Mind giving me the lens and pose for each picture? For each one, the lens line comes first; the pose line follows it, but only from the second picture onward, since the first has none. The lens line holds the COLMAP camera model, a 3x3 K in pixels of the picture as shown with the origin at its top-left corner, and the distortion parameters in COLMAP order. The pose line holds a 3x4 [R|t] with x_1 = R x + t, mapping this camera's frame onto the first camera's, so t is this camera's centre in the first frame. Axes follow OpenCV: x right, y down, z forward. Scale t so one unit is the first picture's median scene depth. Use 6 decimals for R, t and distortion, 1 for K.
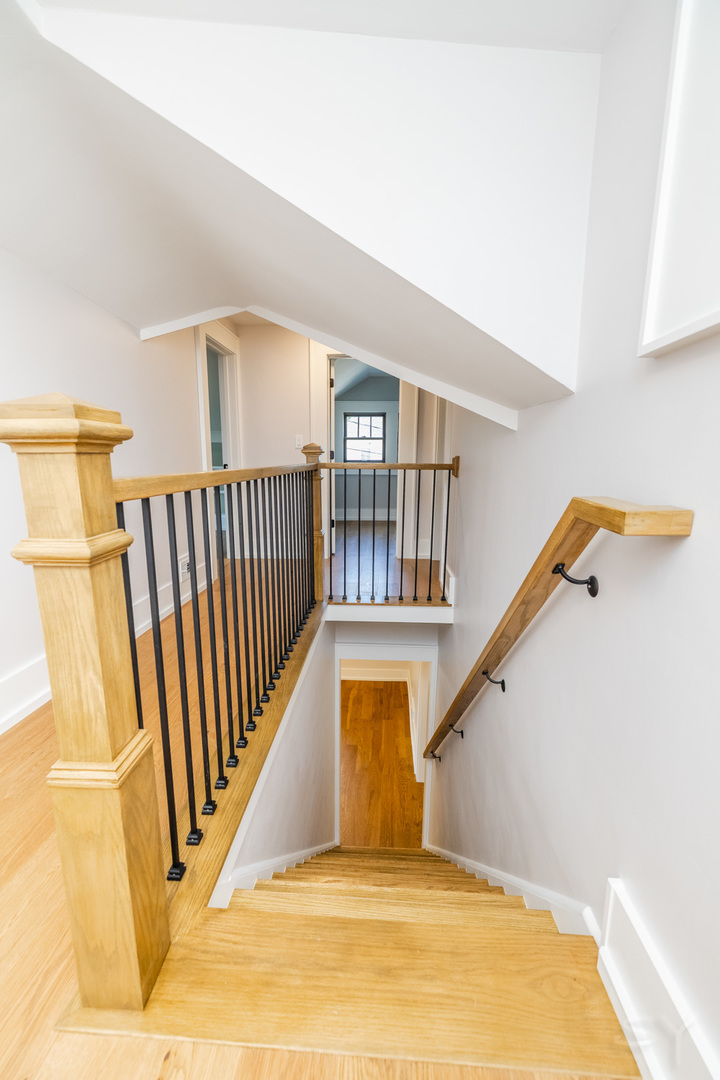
lens RADIAL K [[461.2, 0, 361.9], [0, 461.2, 546.1], [0, 0, 1]] dist [-0.000437, 0.000644]
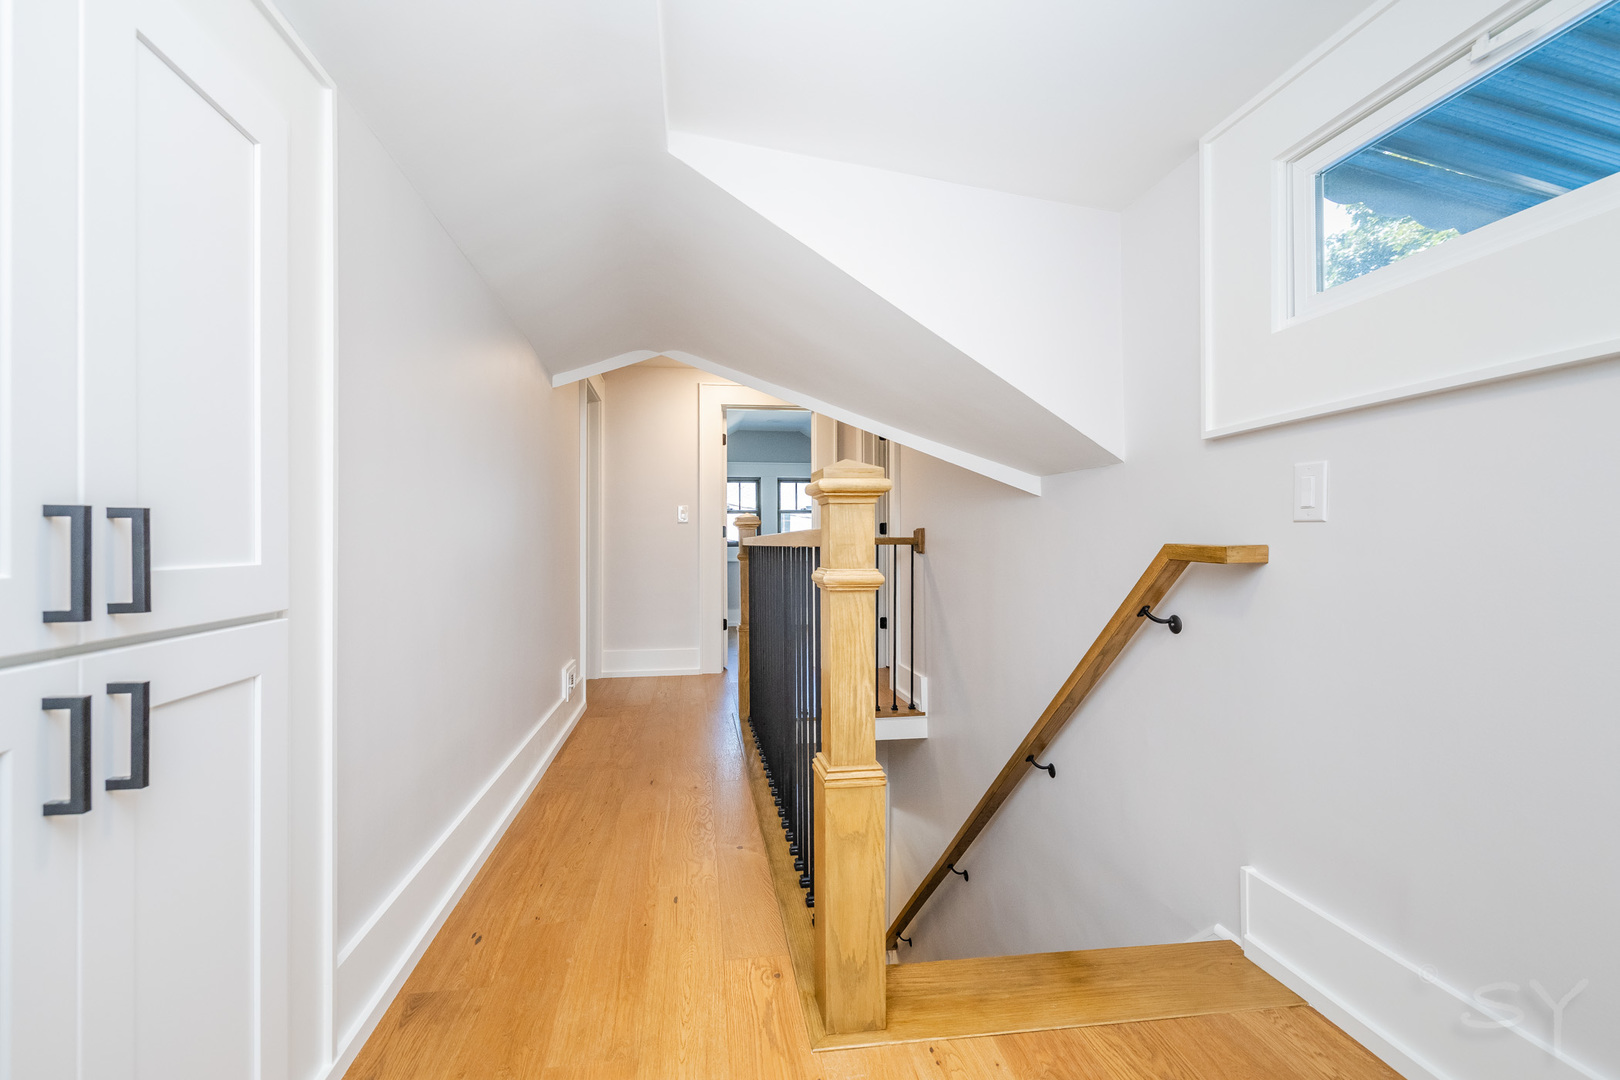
lens RADIAL K [[703.0, 0, 806.6], [0, 703.0, 536.0], [0, 0, 1]] dist [-0.000202, 0.000212]
pose [[0.980573, -0.006783, 0.196038, -0.869364], [0.045522, 0.979986, -0.193794, 0.198536], [-0.190799, 0.198953, 0.961256, -0.648238]]
